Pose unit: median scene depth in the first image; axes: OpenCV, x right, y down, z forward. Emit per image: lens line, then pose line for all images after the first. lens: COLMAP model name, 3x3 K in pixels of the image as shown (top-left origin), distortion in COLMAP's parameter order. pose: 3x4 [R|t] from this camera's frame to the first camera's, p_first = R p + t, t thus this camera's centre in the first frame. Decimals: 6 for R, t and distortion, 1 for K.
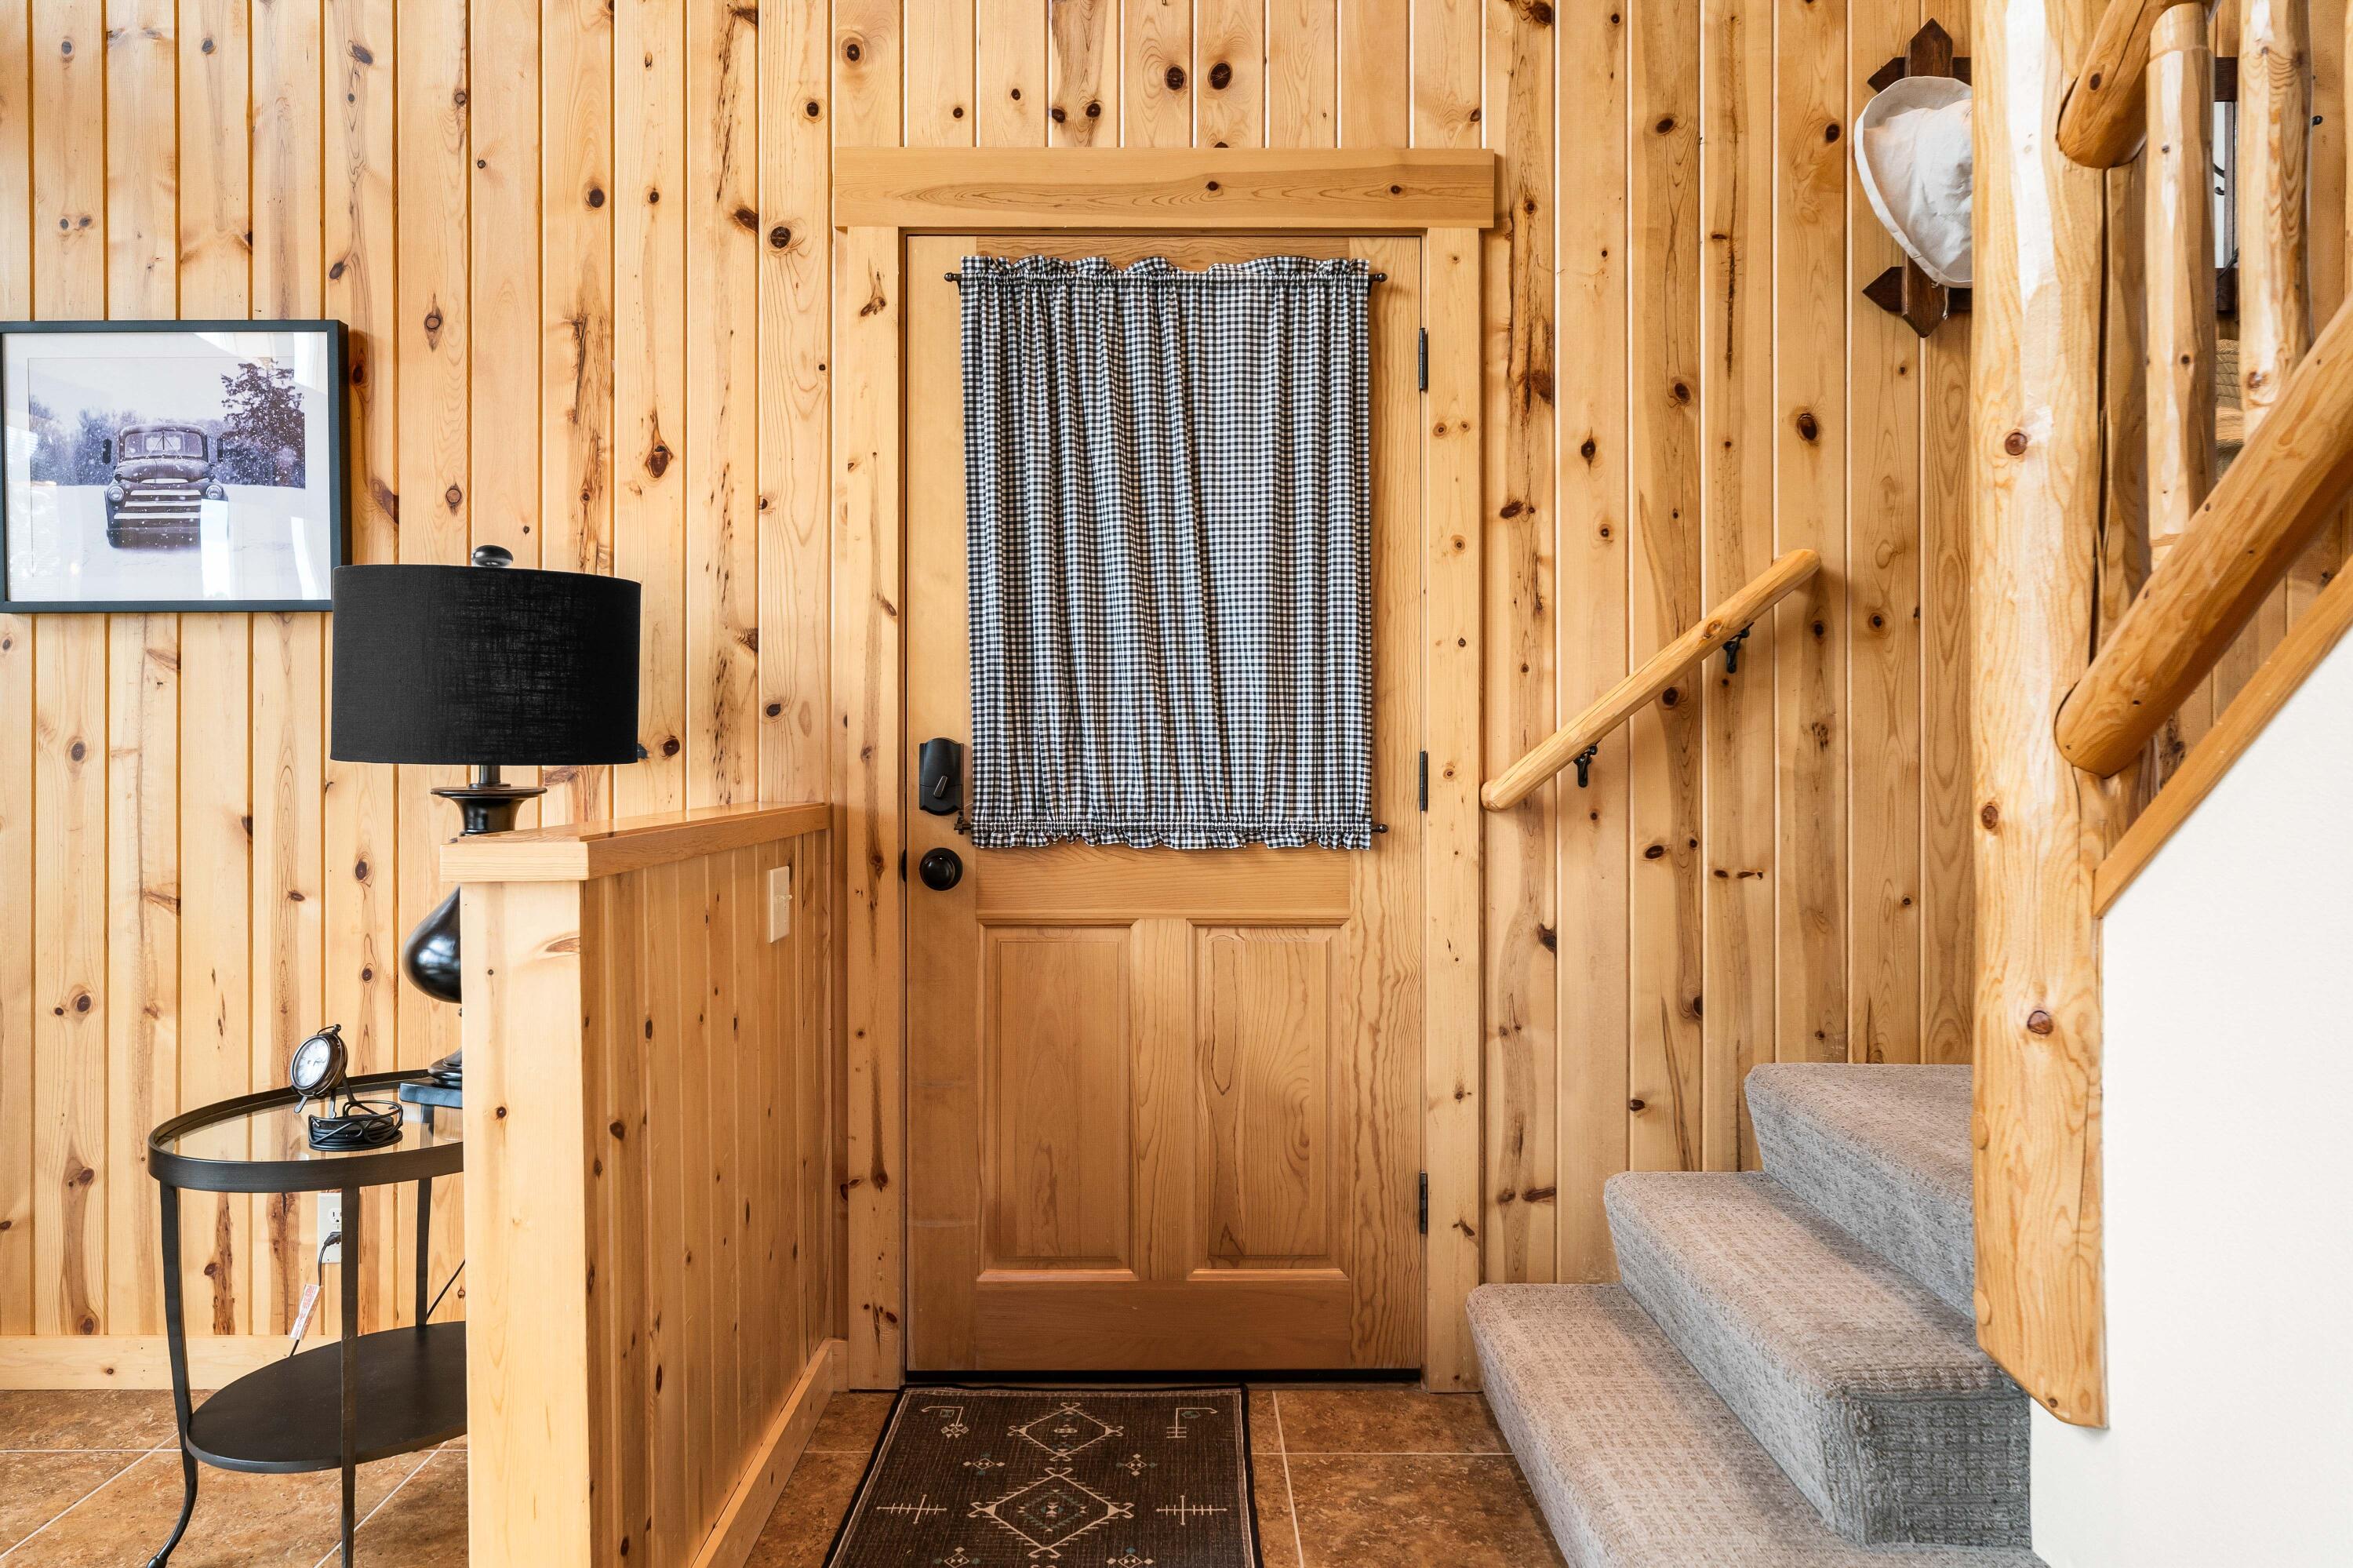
lens RADIAL K [[1640.3, 0, 1160.4], [0, 1640.3, 754.7], [0, 0, 1]] dist [-0.020629, 0.029264]
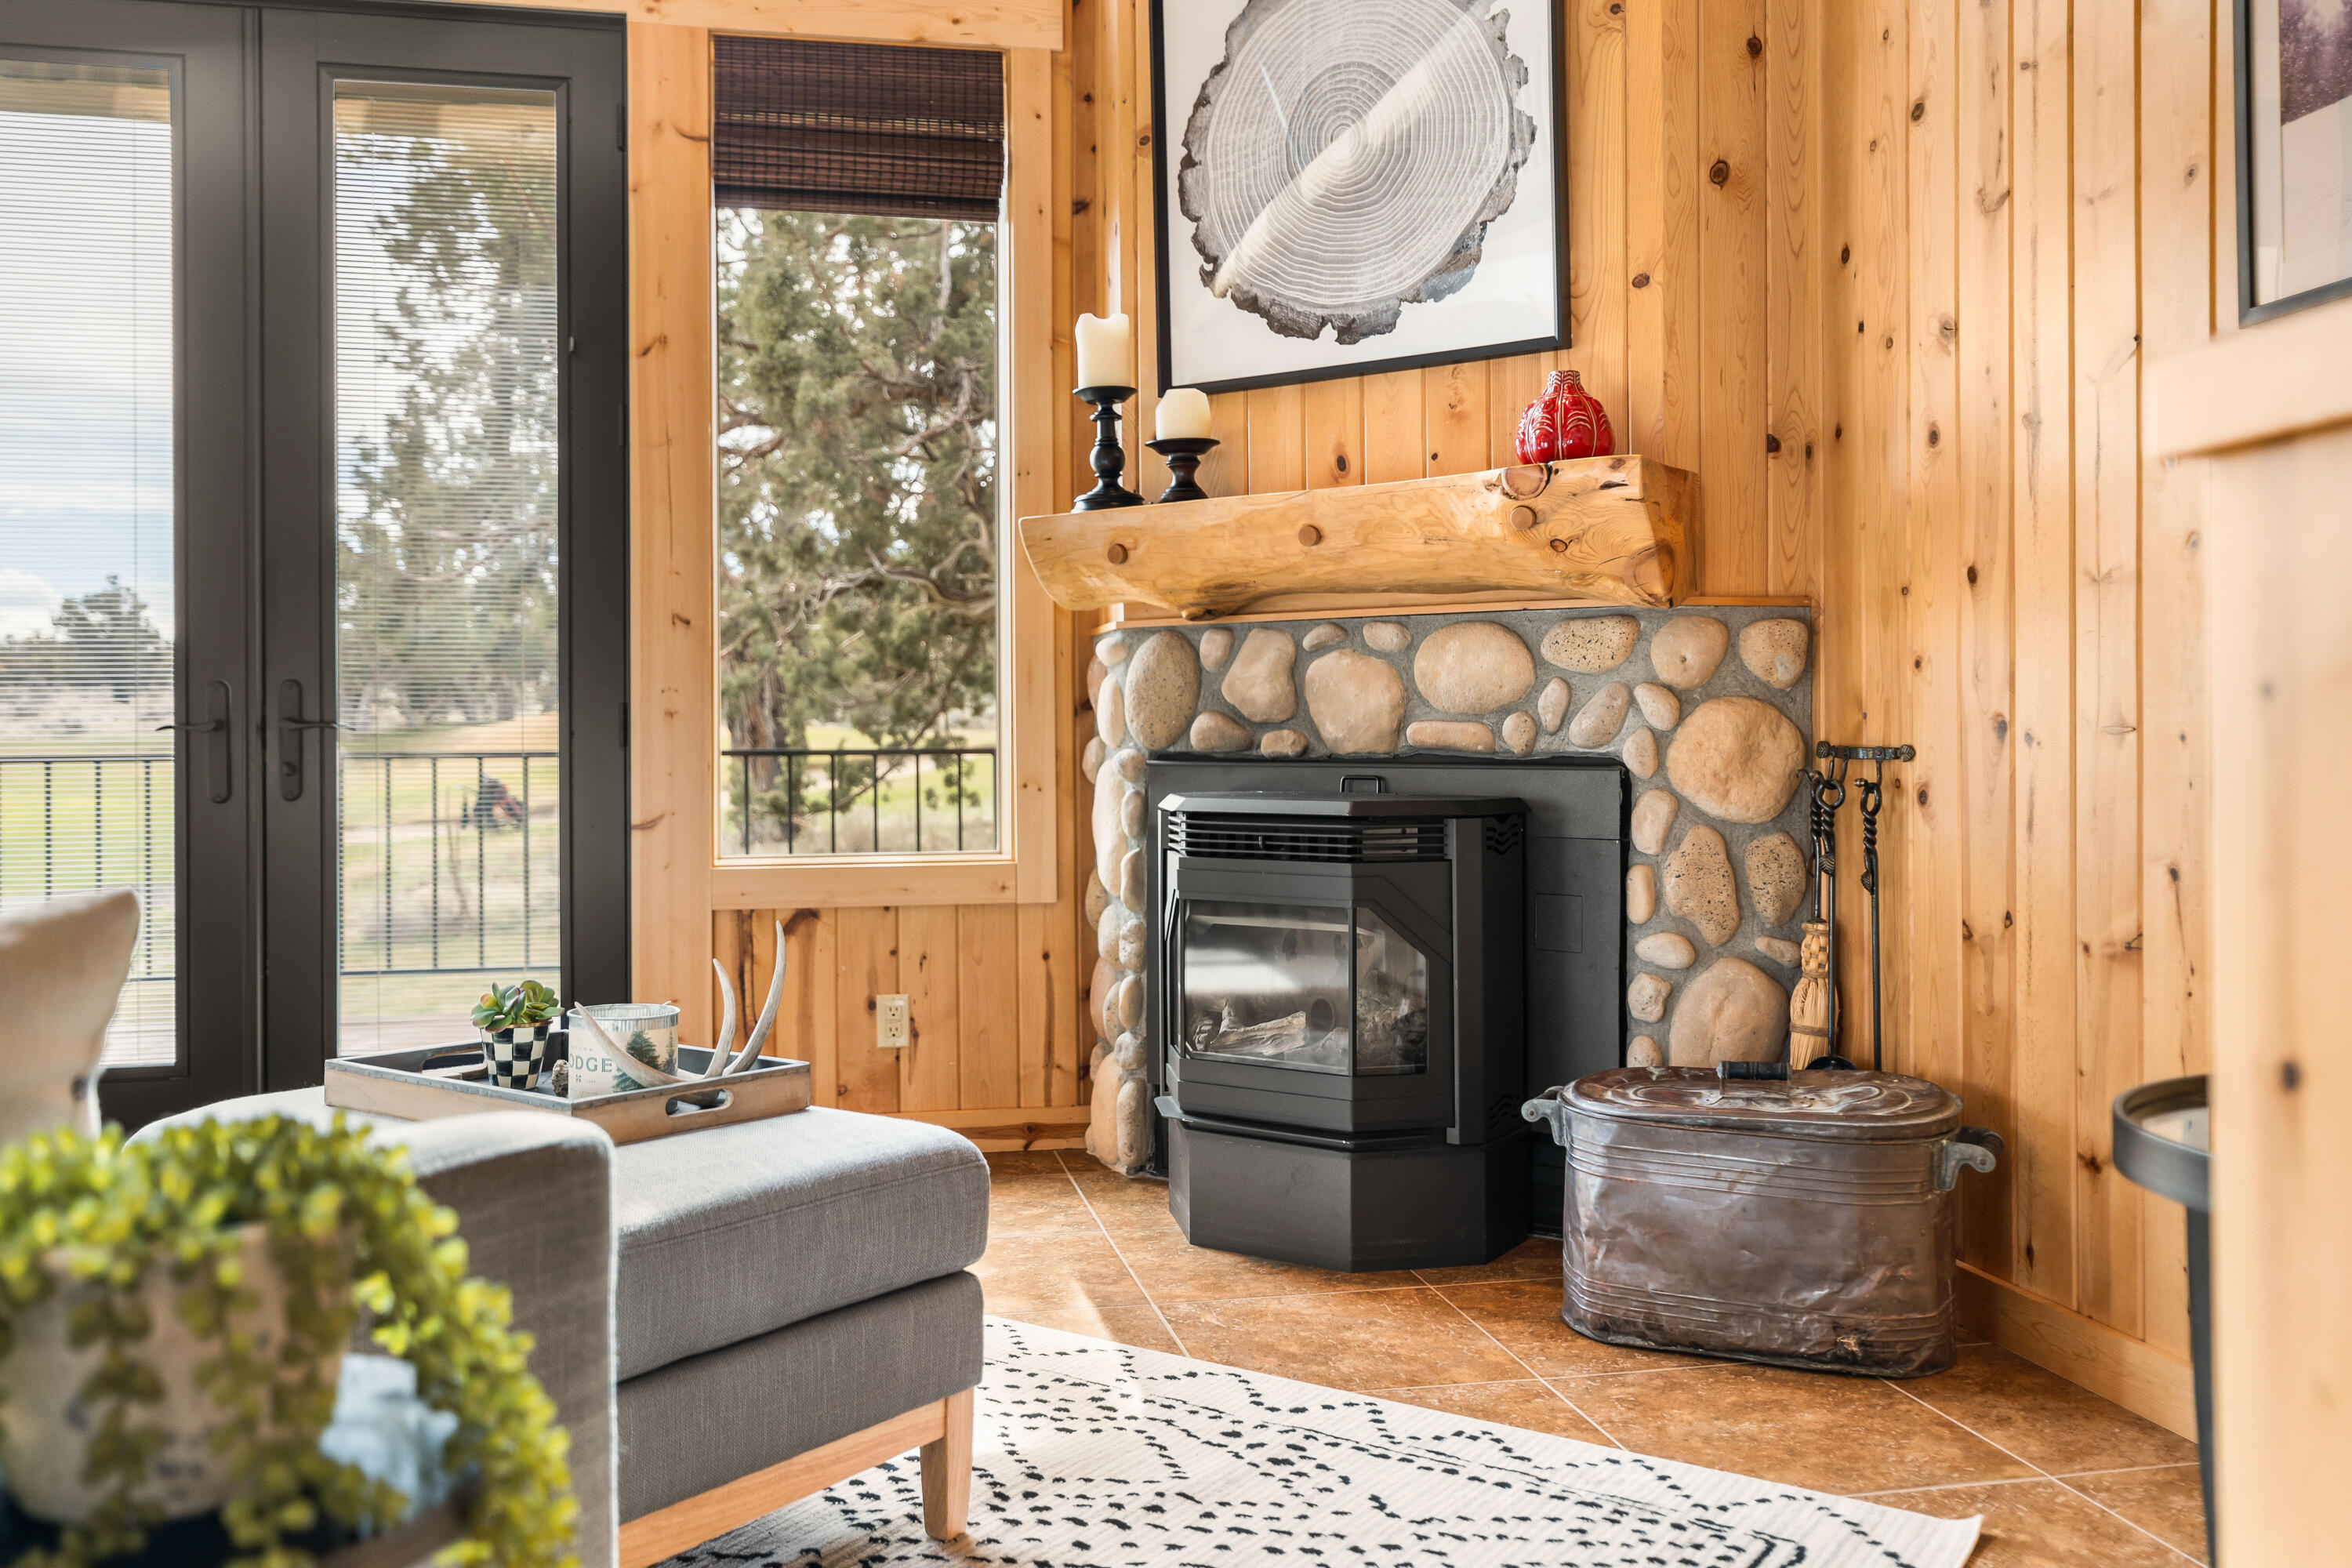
lens RADIAL K [[1906.0, 0, 1158.0], [0, 1906.0, 743.1], [0, 0, 1]] dist [-0.031927, 0.057238]
pose [[0.190866, -0.002536, -0.981613, -0.021782], [0.000420, 0.999997, -0.002502, 0.086830], [0.981616, 0.000065, 0.190867, 0.401721]]
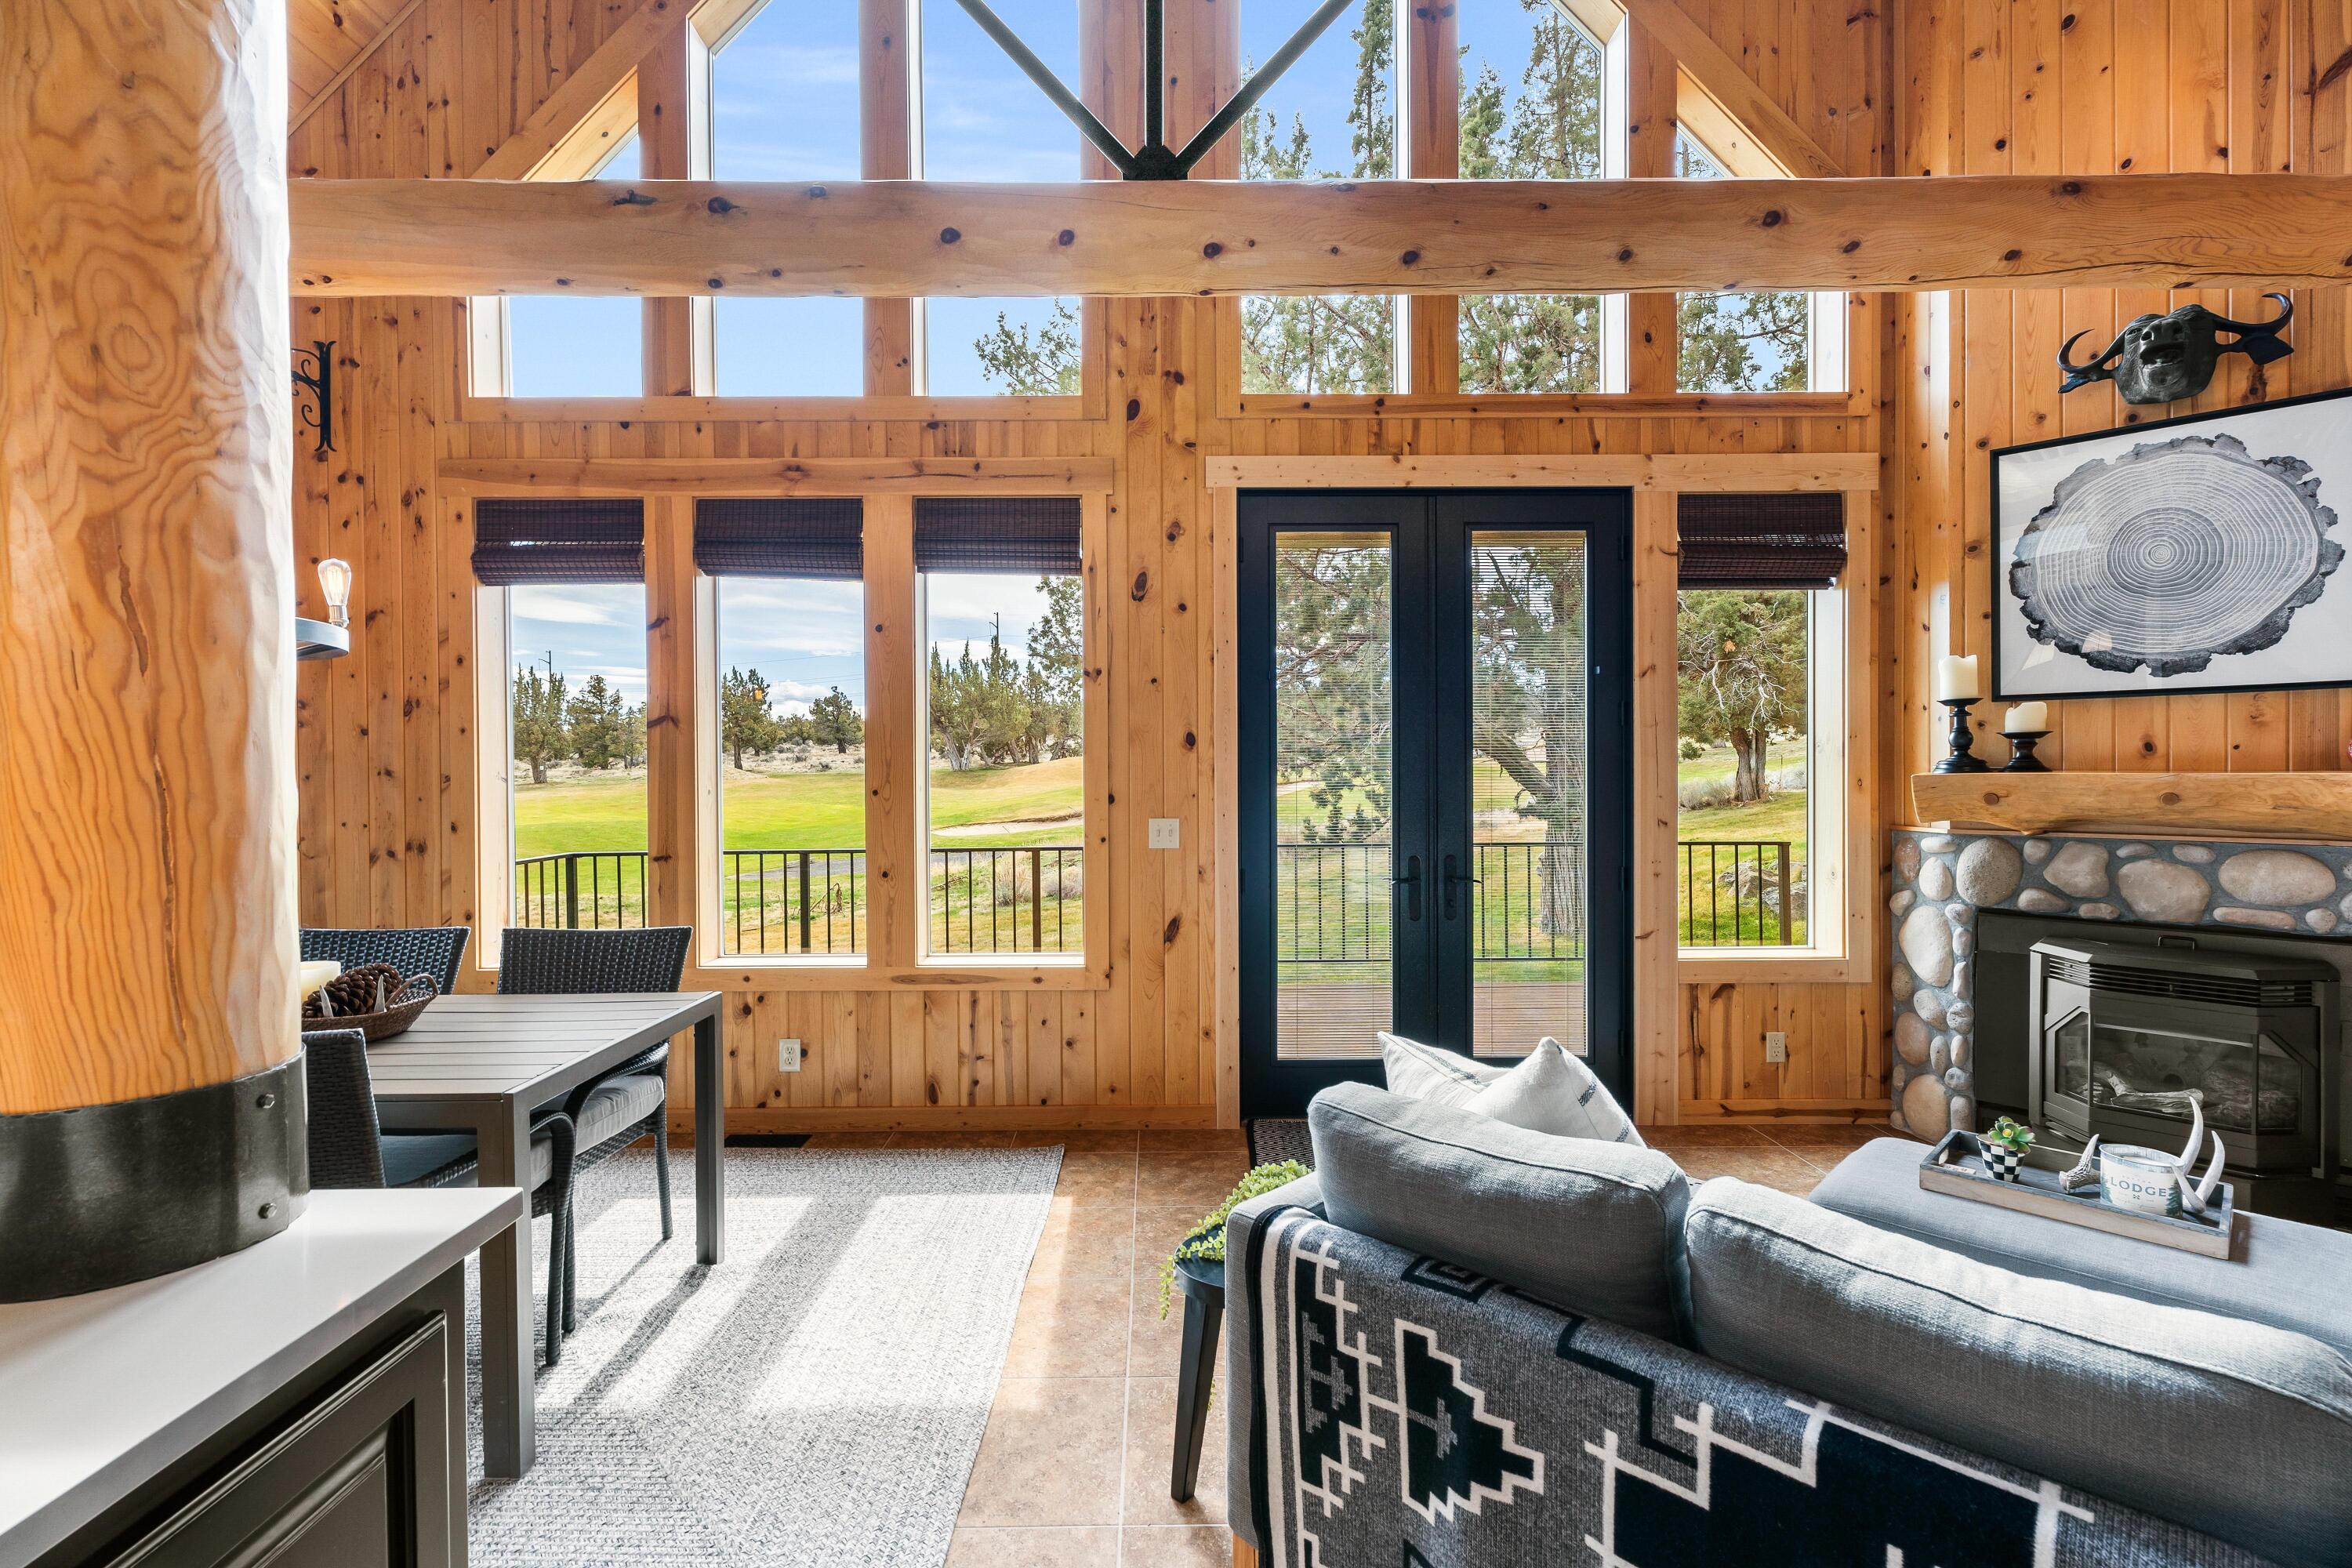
lens RADIAL K [[1050.3, 0, 1164.3], [0, 1050.3, 778.8], [0, 0, 1]] dist [0.004433, -0.001704]
pose [[0.007465, 0.006980, -0.999948, -0.073574], [-0.000444, 0.999976, 0.006977, -0.070692], [0.999972, 0.000392, 0.007468, -0.325608]]
